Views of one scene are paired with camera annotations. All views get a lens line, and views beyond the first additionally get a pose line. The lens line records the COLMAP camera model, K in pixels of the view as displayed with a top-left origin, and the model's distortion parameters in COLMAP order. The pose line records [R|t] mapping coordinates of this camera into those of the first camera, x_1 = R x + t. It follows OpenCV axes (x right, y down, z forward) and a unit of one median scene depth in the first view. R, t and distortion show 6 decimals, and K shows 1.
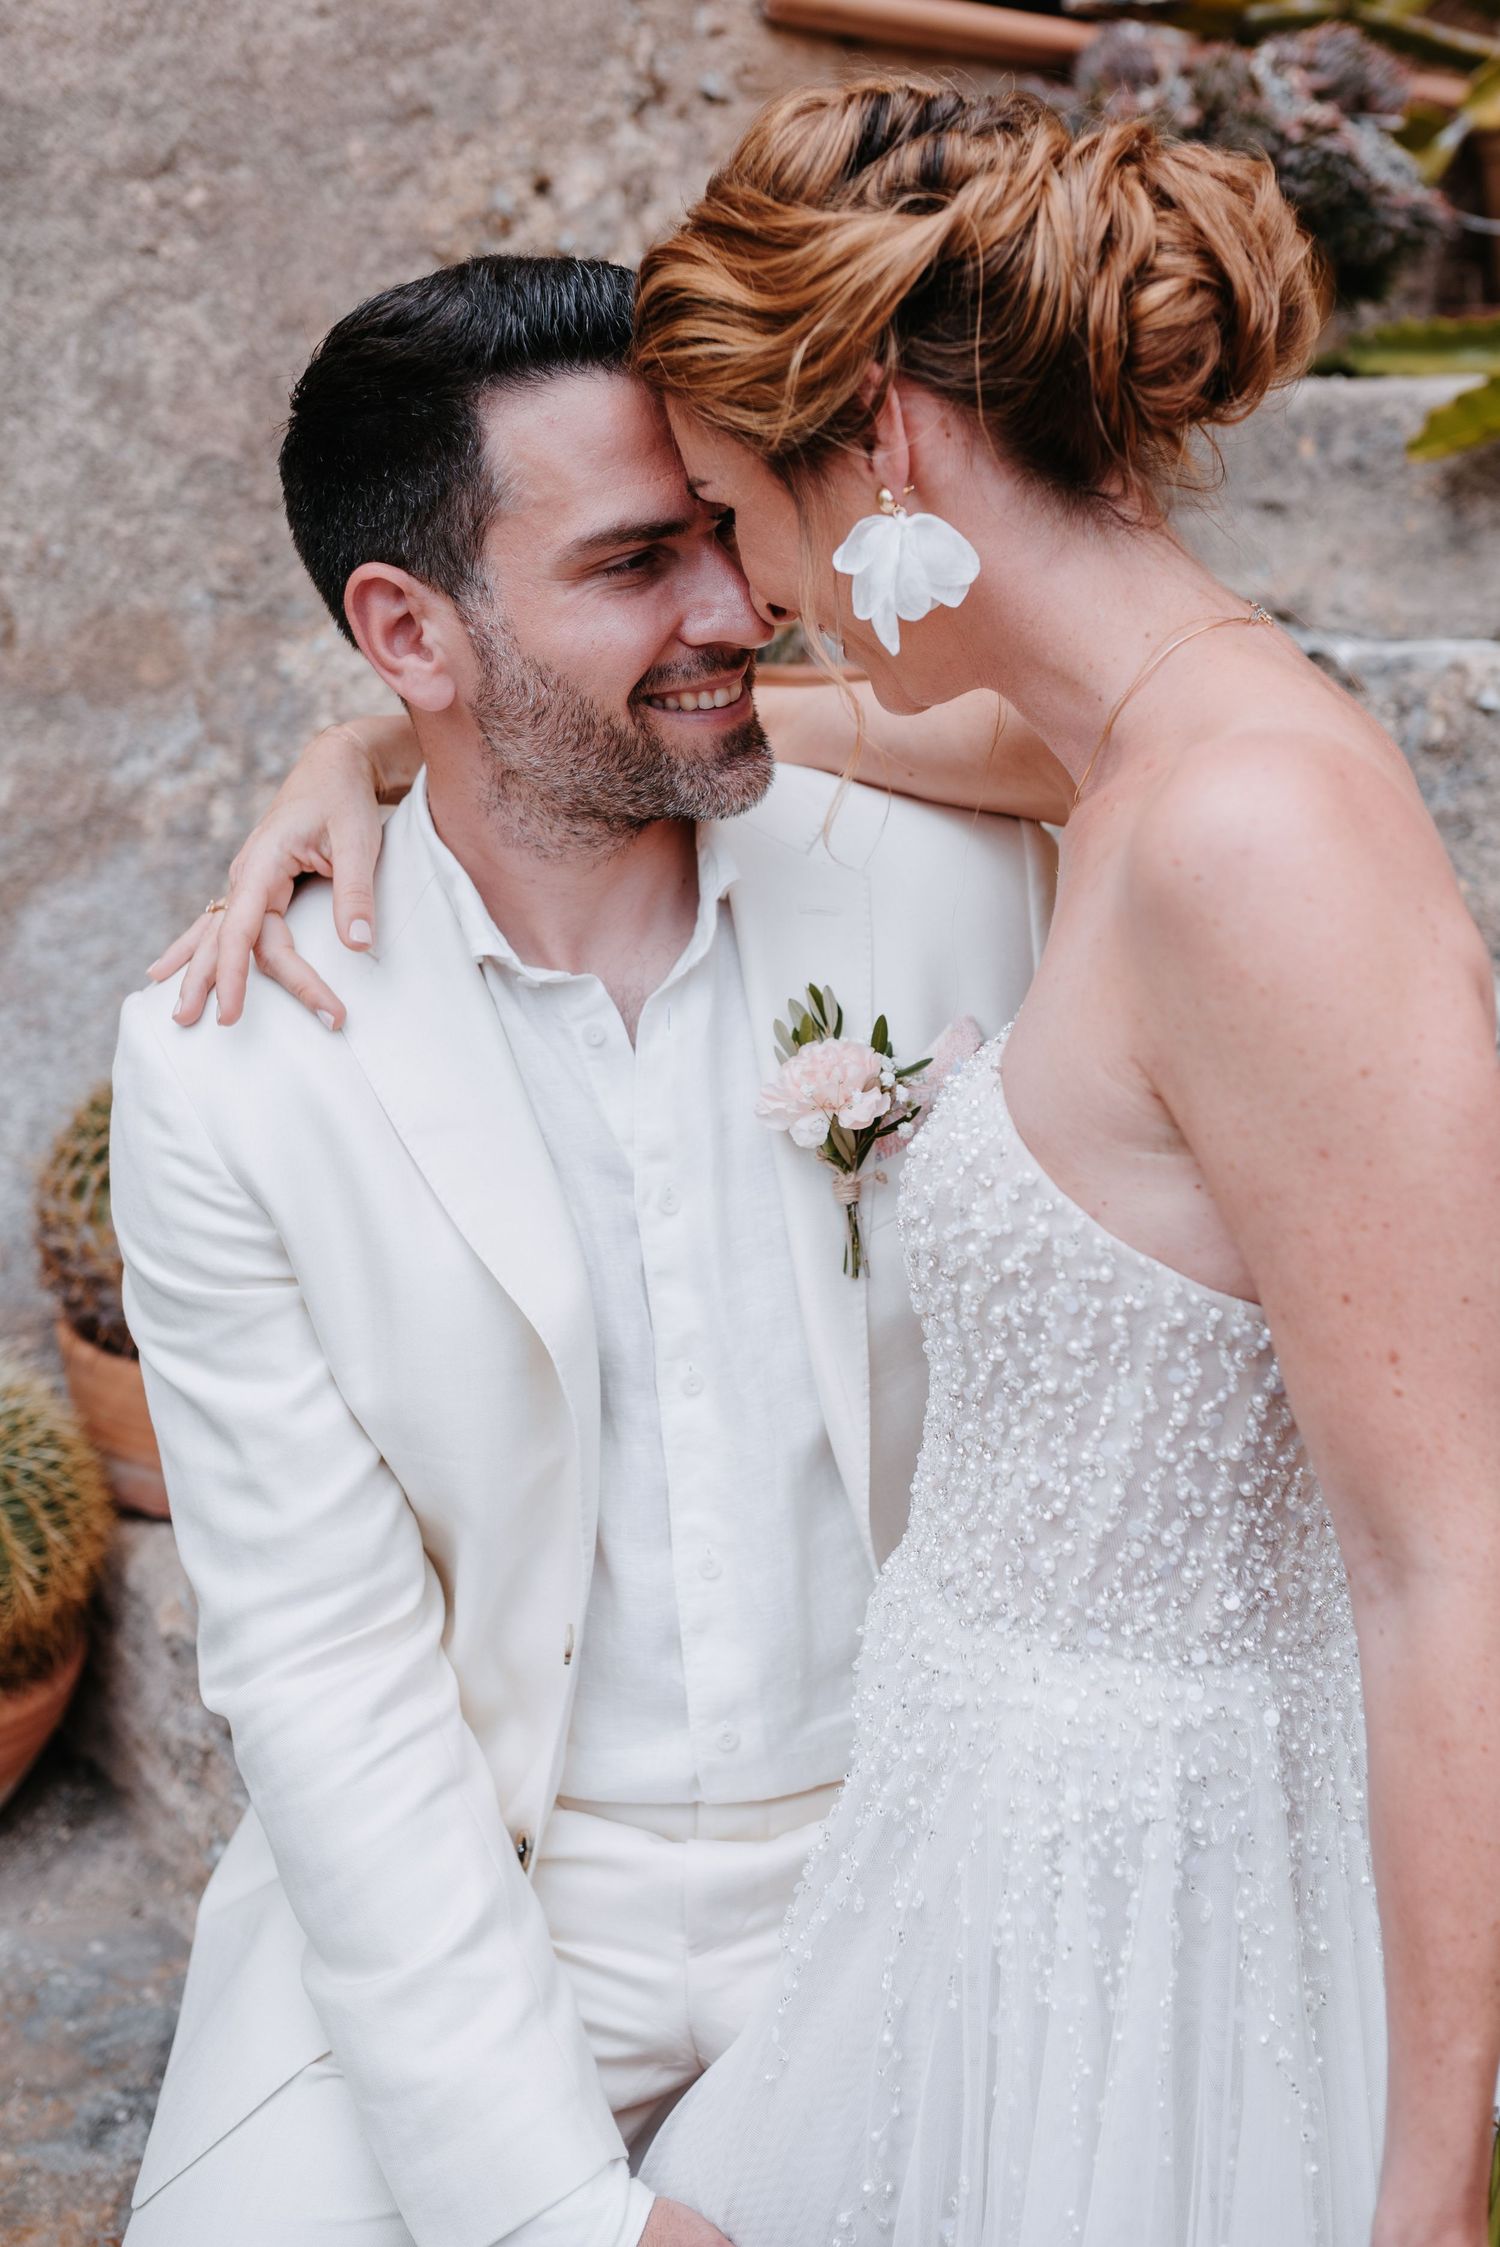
lens RADIAL K [[2458.8, 0, 834.0], [0, 2458.8, 993.8], [0, 0, 1]] dist [-0.047395, 0.015768]
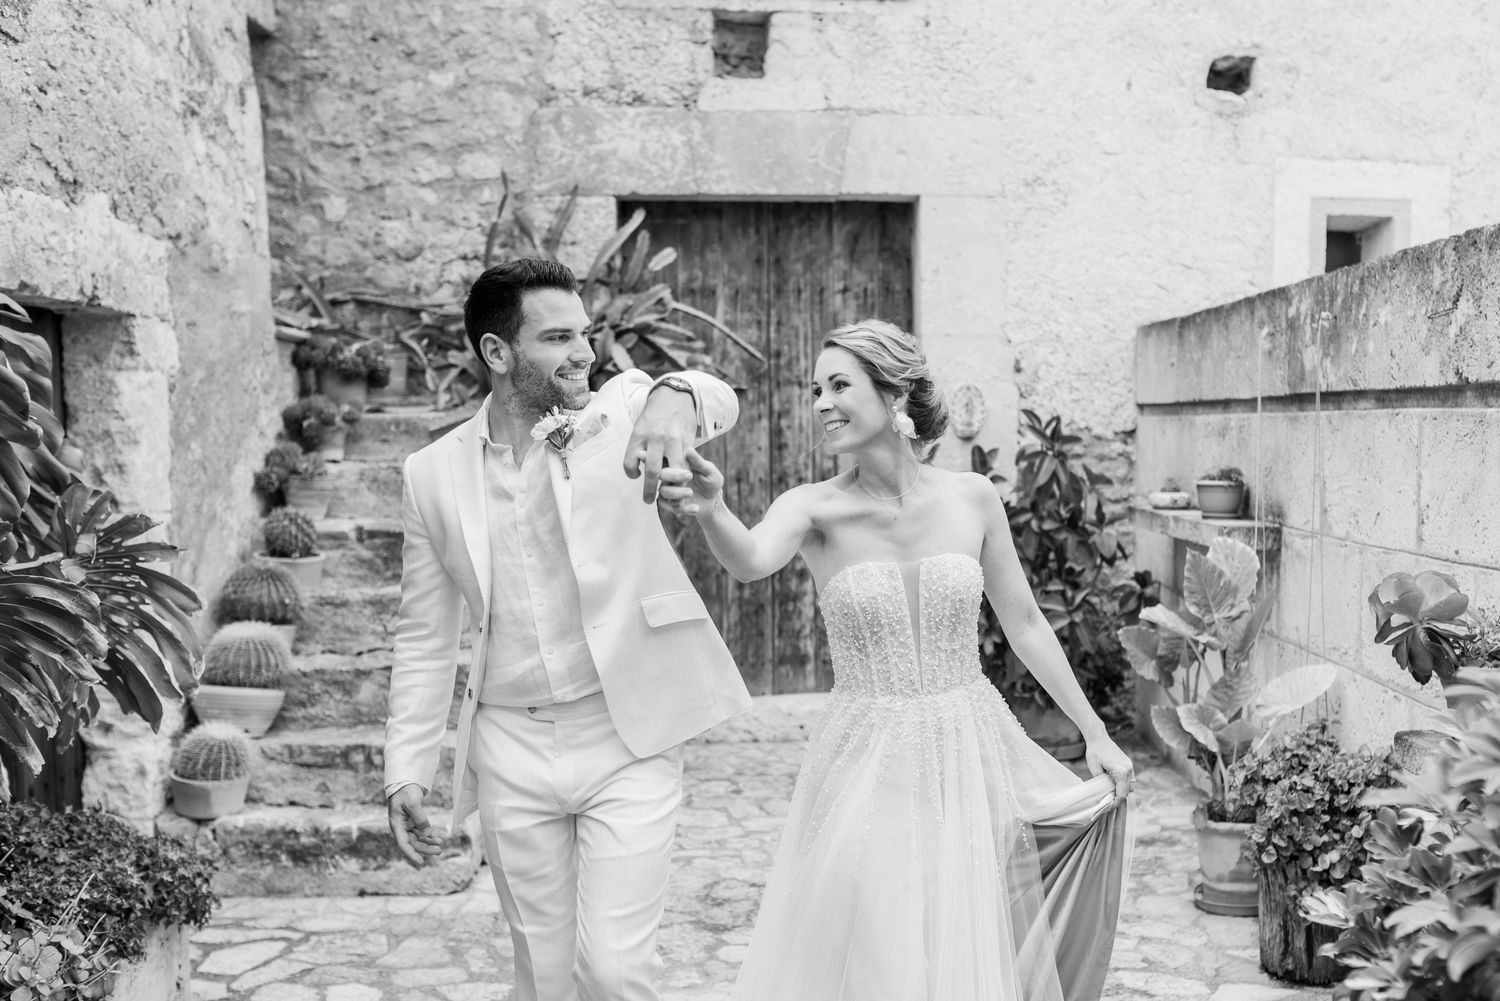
lens RADIAL K [[1622.4, 0, 847.6], [0, 1622.4, 568.3], [0, 0, 1]] dist [0.003919, -0.005476]
pose [[0.558635, -0.094076, 0.824061, -1.983973], [0.199880, 0.979534, -0.023674, 0.302582], [-0.804969, 0.177938, 0.566006, -1.481180]]
